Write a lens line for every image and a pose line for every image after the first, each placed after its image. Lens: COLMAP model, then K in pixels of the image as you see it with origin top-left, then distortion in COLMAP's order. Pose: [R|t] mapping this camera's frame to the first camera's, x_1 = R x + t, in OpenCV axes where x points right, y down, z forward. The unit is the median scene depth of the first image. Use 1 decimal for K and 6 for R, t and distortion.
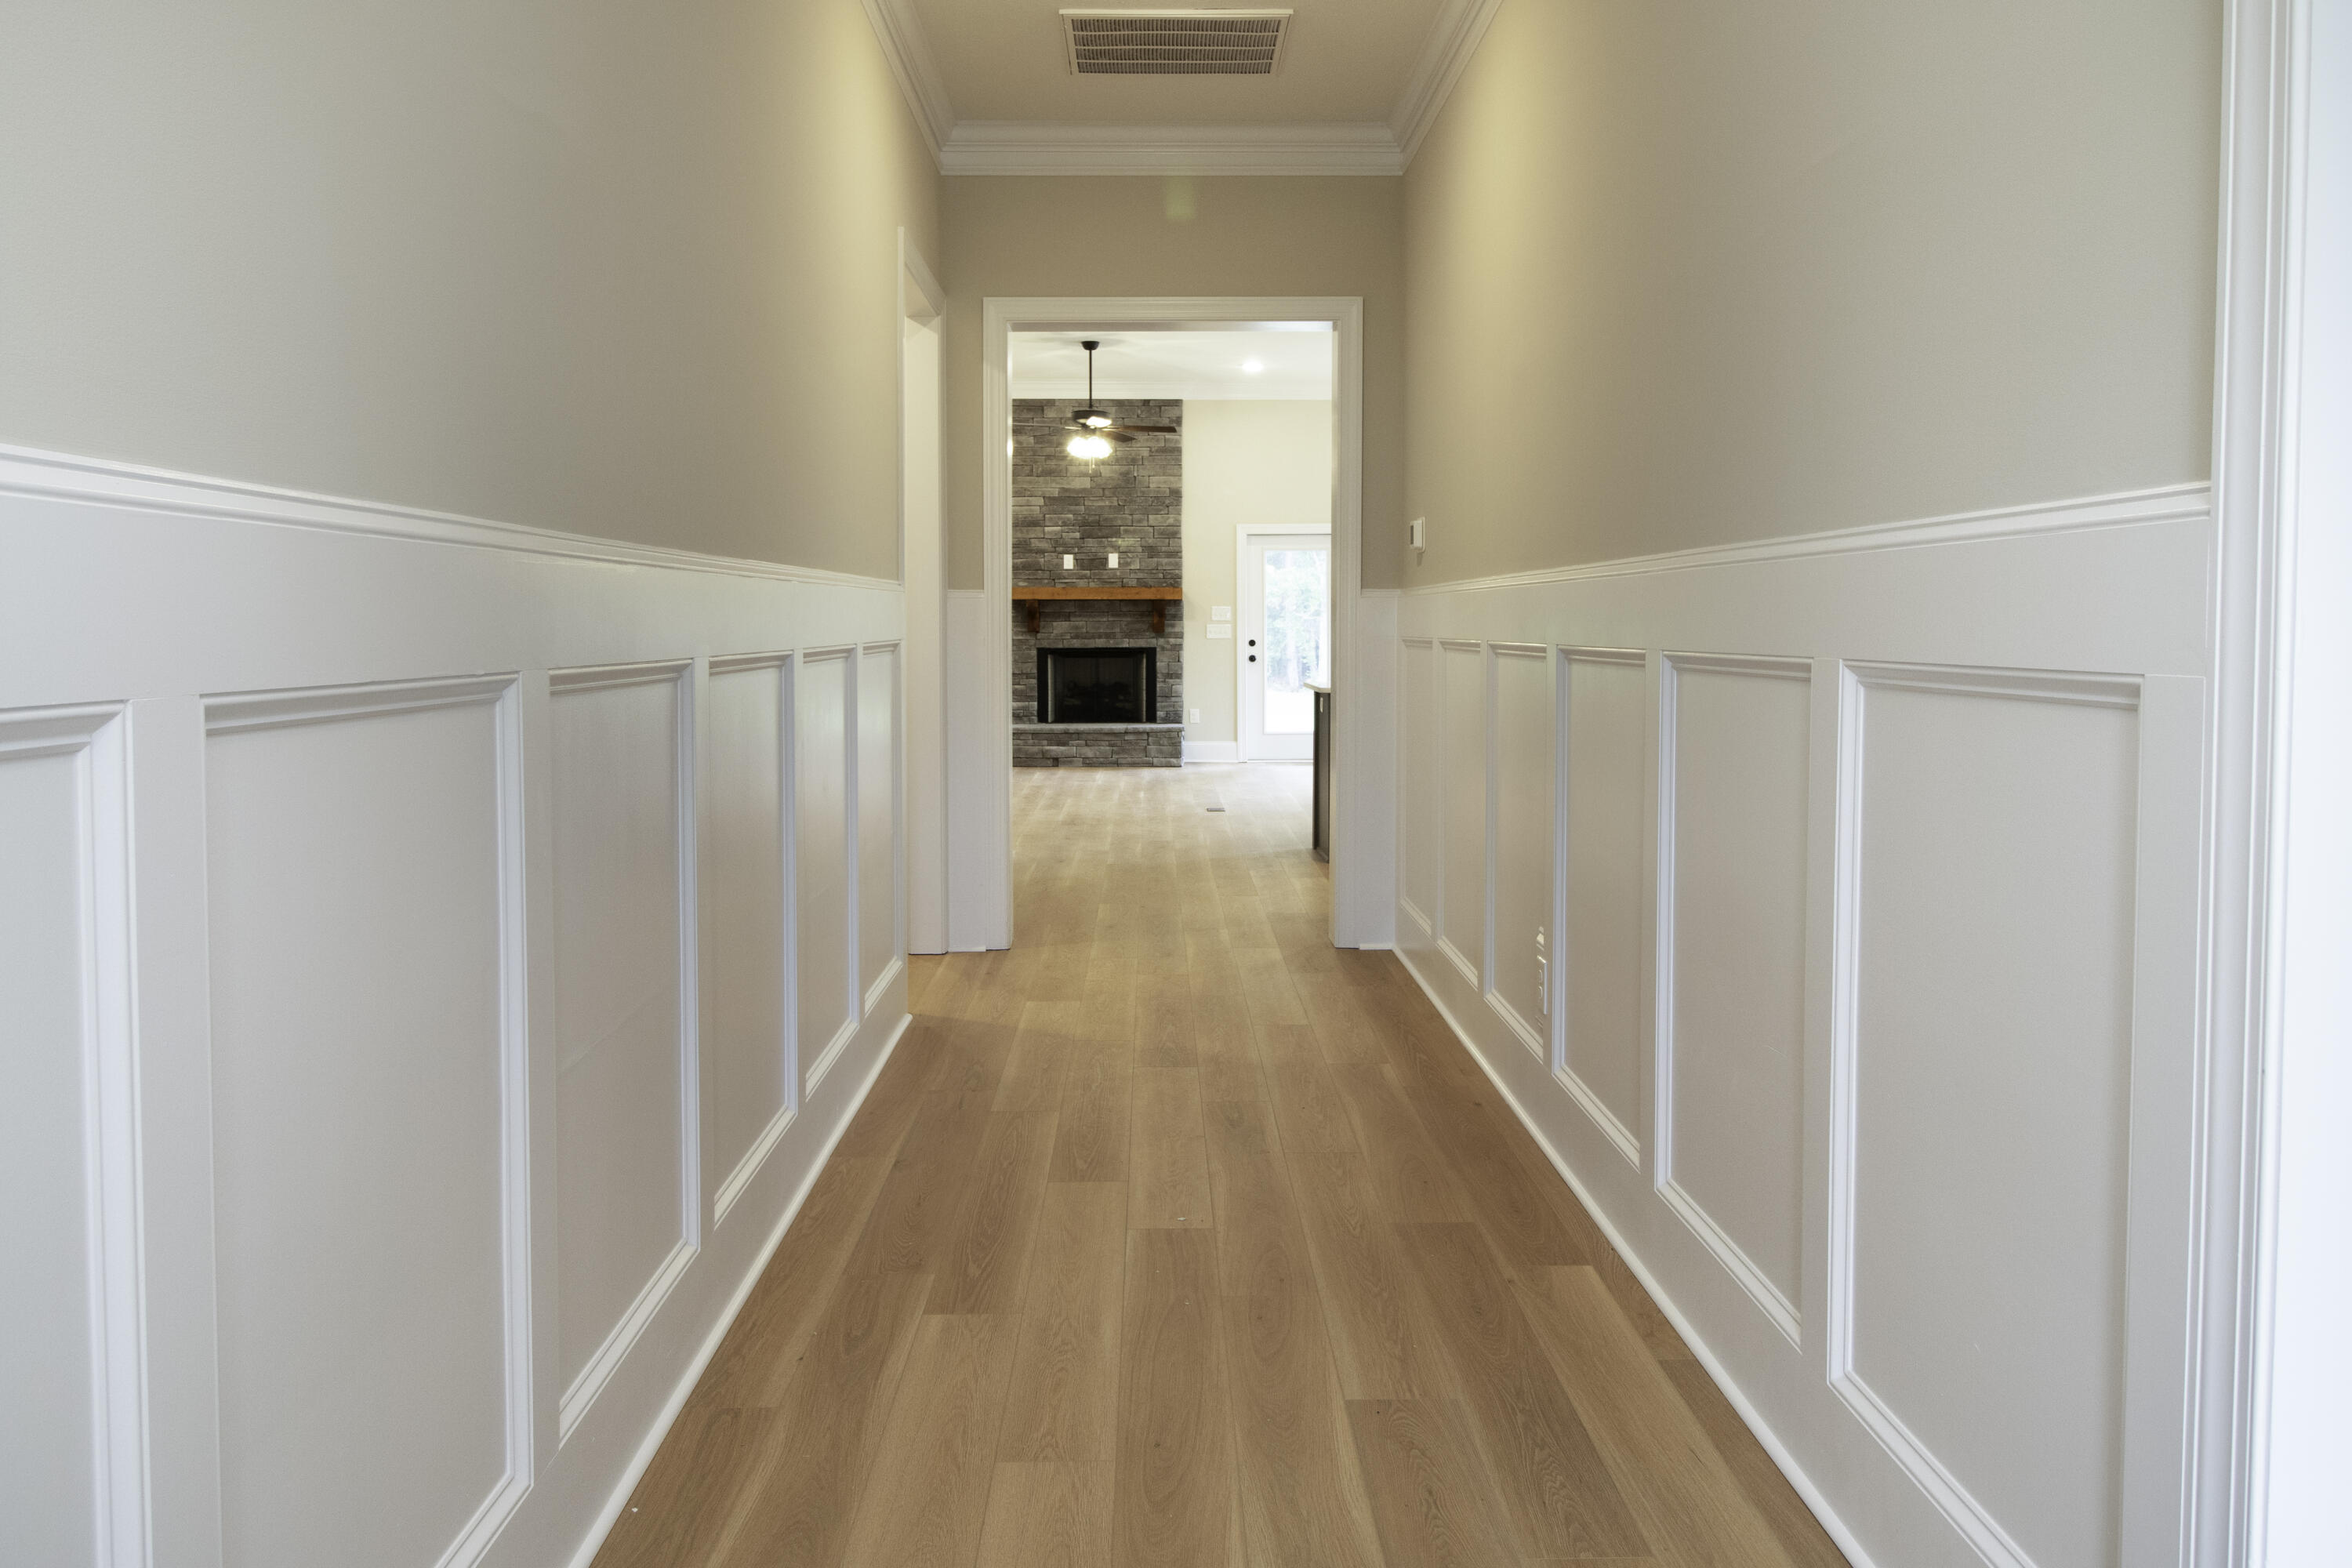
lens RADIAL K [[1561.5, 0, 1180.0], [0, 1561.5, 697.5], [0, 0, 1]] dist [0.003492, -0.001893]
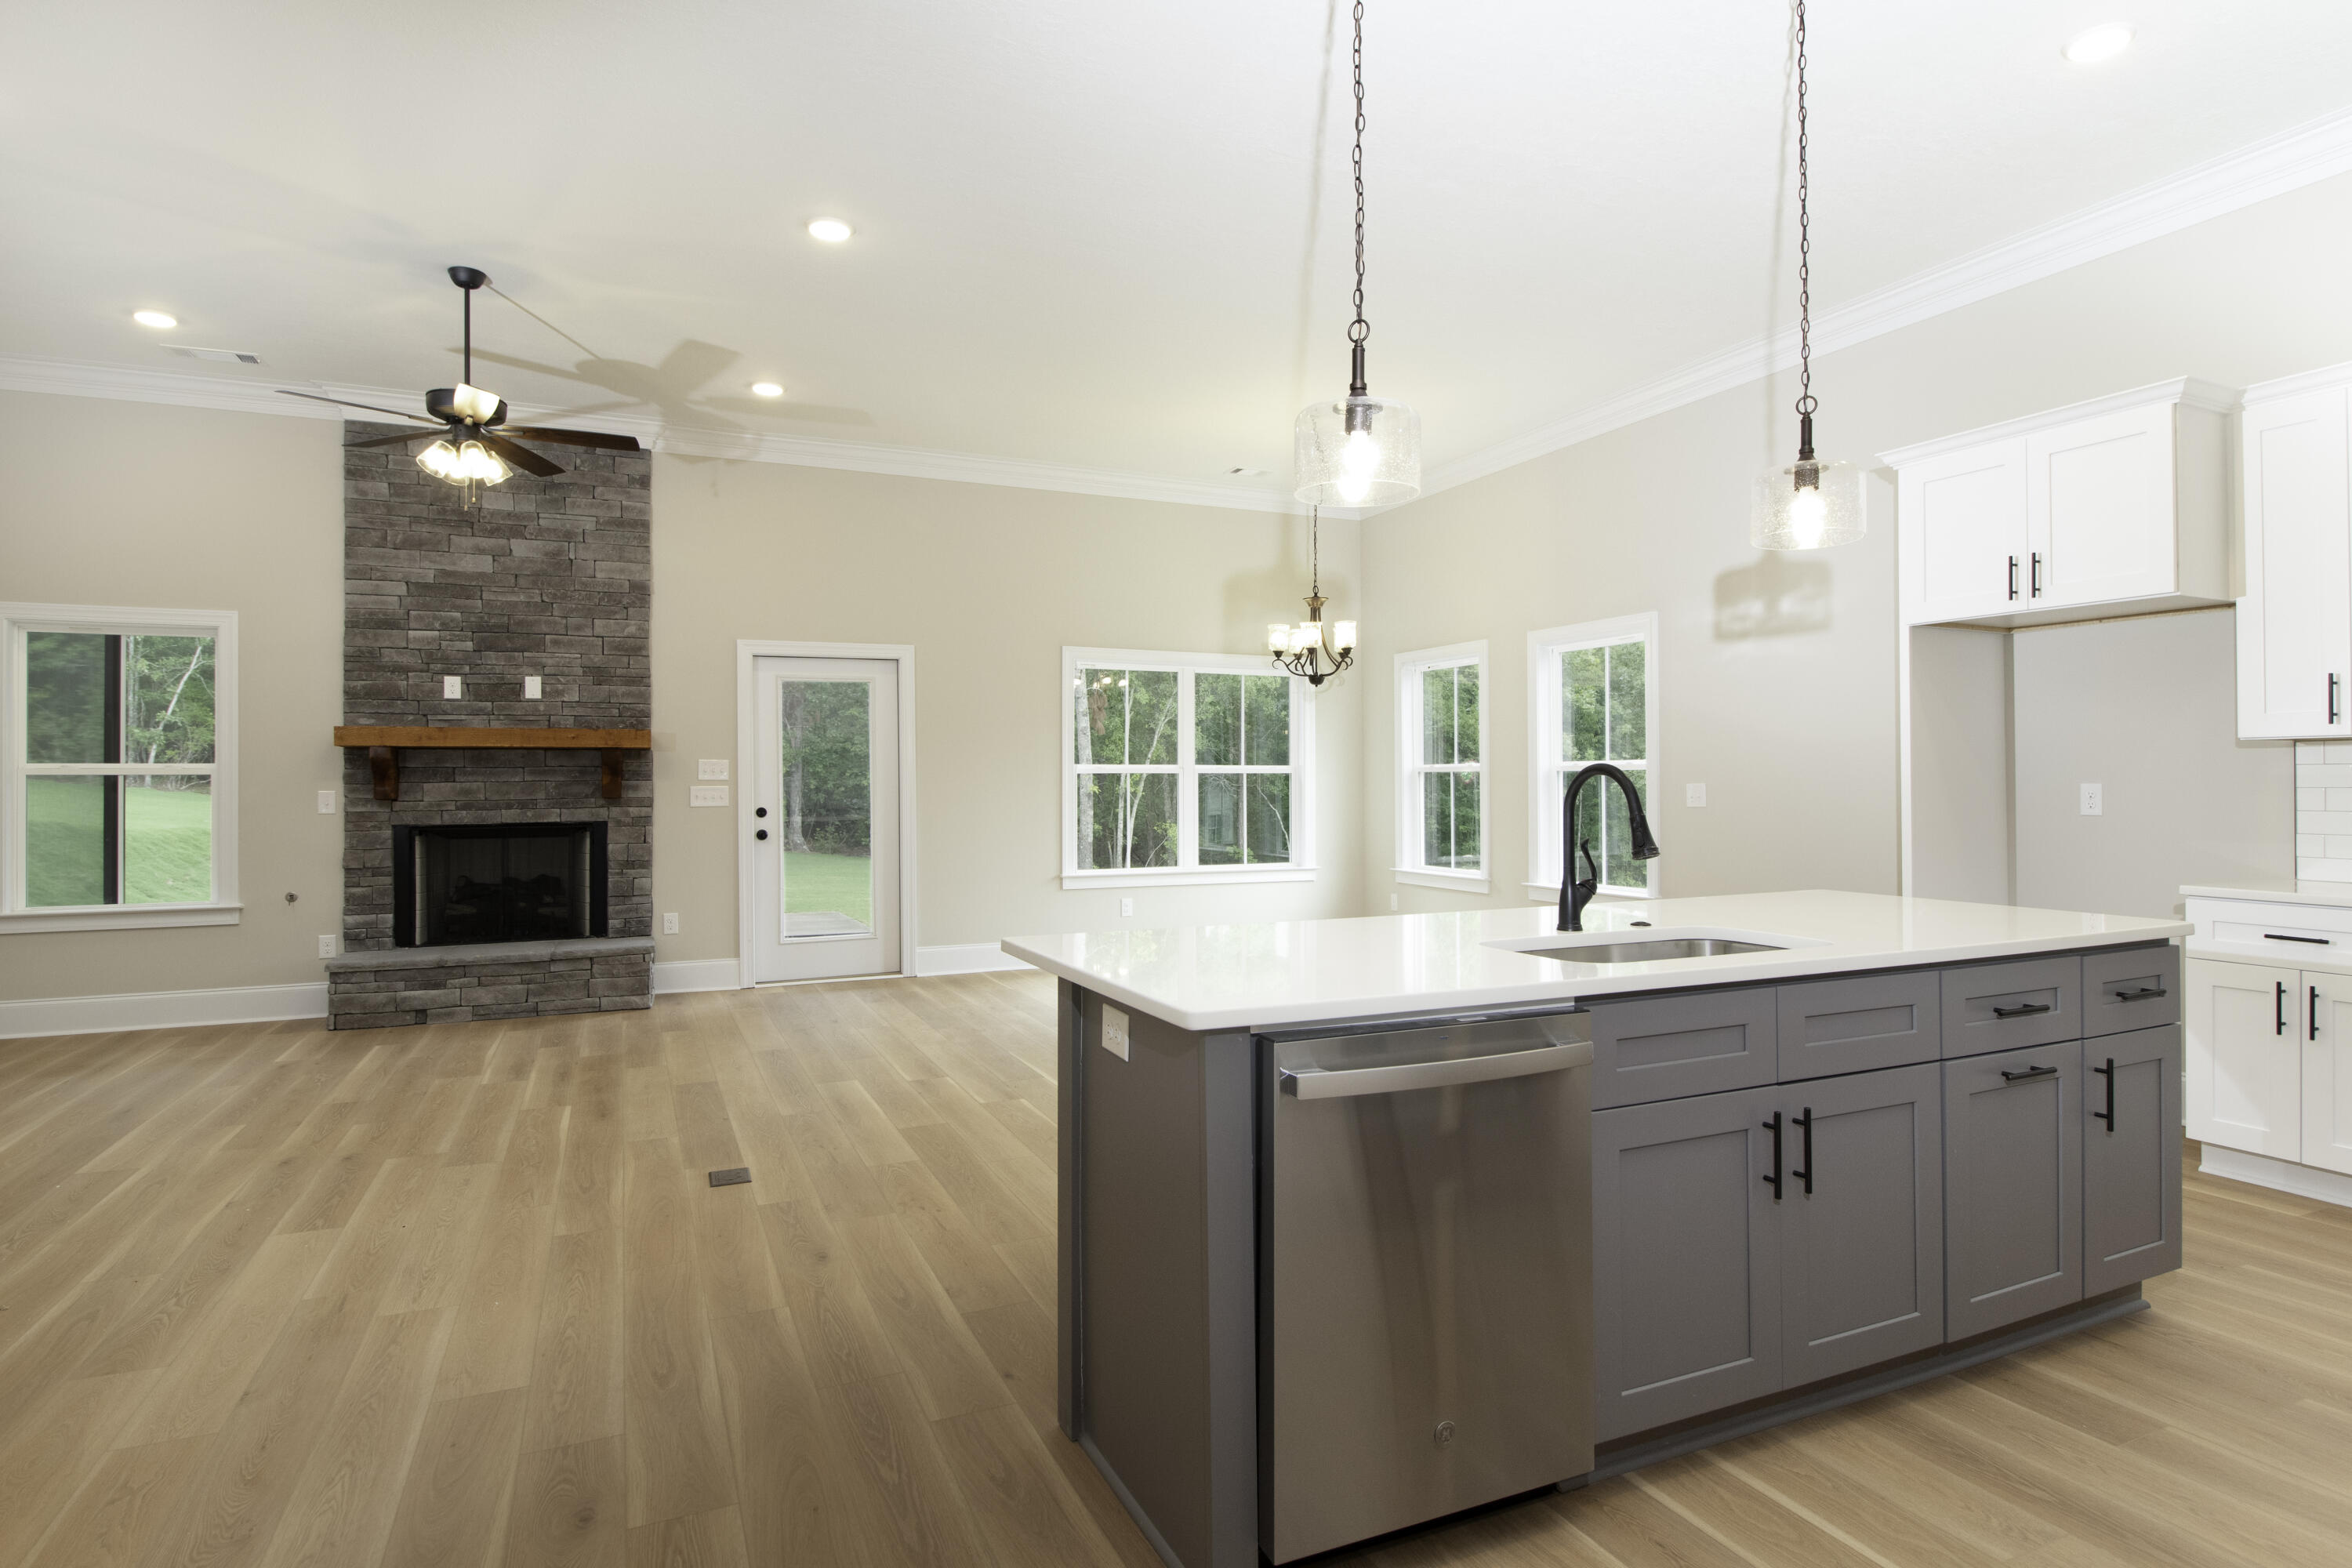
lens RADIAL K [[1227.3, 0, 1197.8], [0, 1227.3, 775.6], [0, 0, 1]] dist [-0.005118, -0.006132]
pose [[0.912730, -0.002368, 0.408555, 0.000837], [0.023949, 0.998574, -0.047715, -0.020991], [-0.407860, 0.053336, 0.911485, 0.432857]]
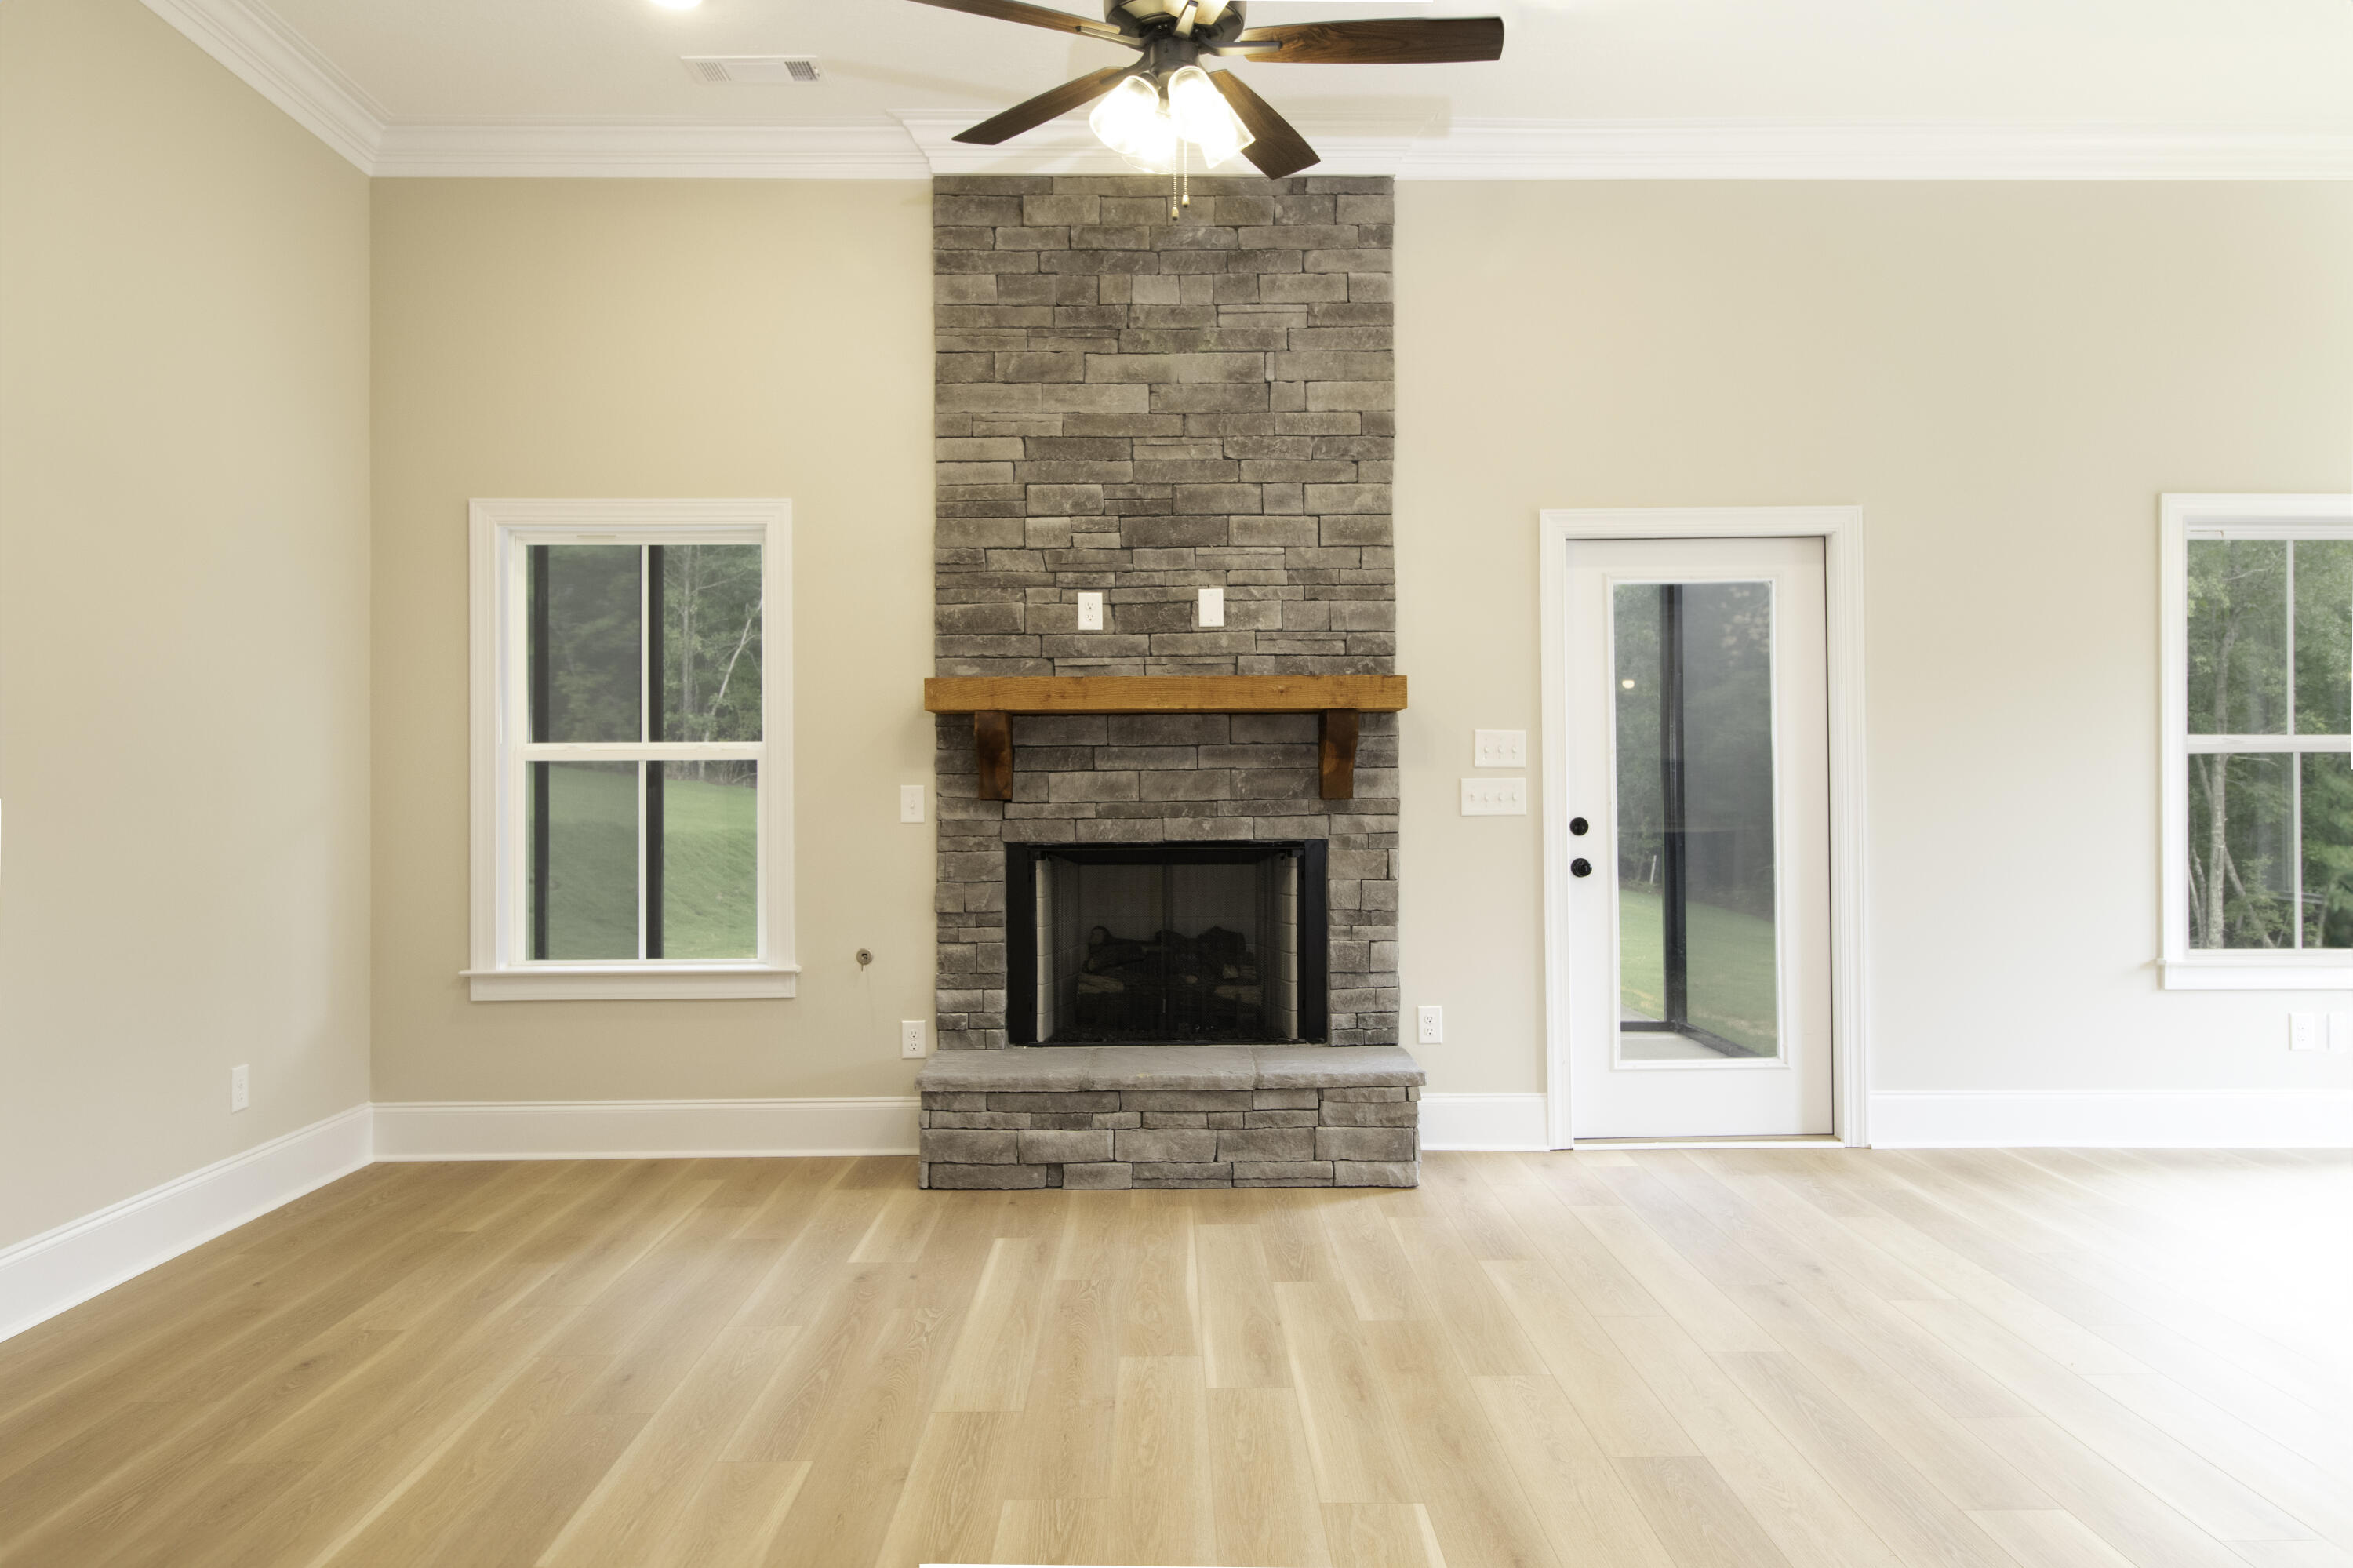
lens RADIAL K [[1624.3, 0, 1200.2], [0, 1624.3, 774.8], [0, 0, 1]] dist [0.003670, 0.007708]
pose [[0.999976, -0.005134, 0.004715, -0.047312], [0.005357, 0.998808, -0.048514, -0.029174], [-0.004460, 0.048538, 0.998811, 0.616609]]
